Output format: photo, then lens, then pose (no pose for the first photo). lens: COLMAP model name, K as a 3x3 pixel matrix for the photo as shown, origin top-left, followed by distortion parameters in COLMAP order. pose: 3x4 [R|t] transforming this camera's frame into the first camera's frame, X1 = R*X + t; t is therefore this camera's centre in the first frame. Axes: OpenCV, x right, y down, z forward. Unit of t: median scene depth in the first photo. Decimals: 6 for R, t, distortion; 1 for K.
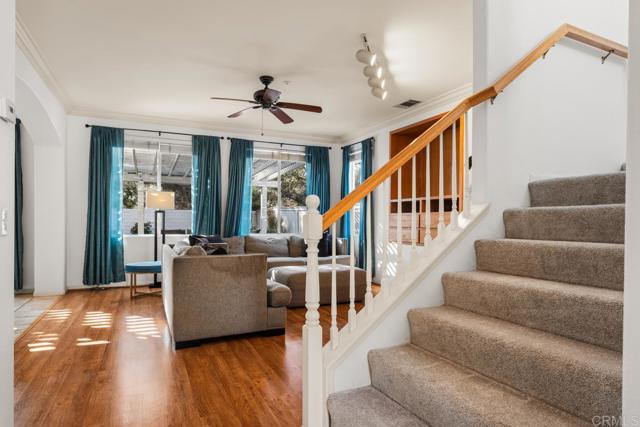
lens RADIAL K [[367.5, 0, 320.0], [0, 367.5, 213.5], [0, 0, 1]] dist [0.000114, -0.000047]
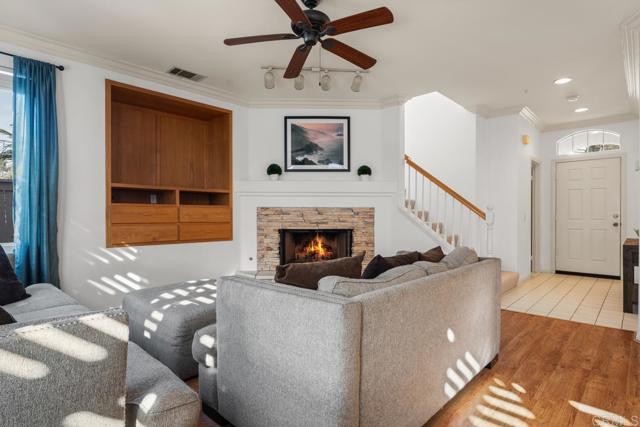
lens RADIAL K [[340.3, 0, 320.0], [0, 340.3, 213.5], [0, 0, 1]] dist [0.000614, 0.000001]
pose [[-0.358608, -0.000207, 0.933488, -0.614188], [-0.013403, 0.999898, -0.004927, 0.017796], [-0.933392, -0.014279, -0.358574, 1.033543]]
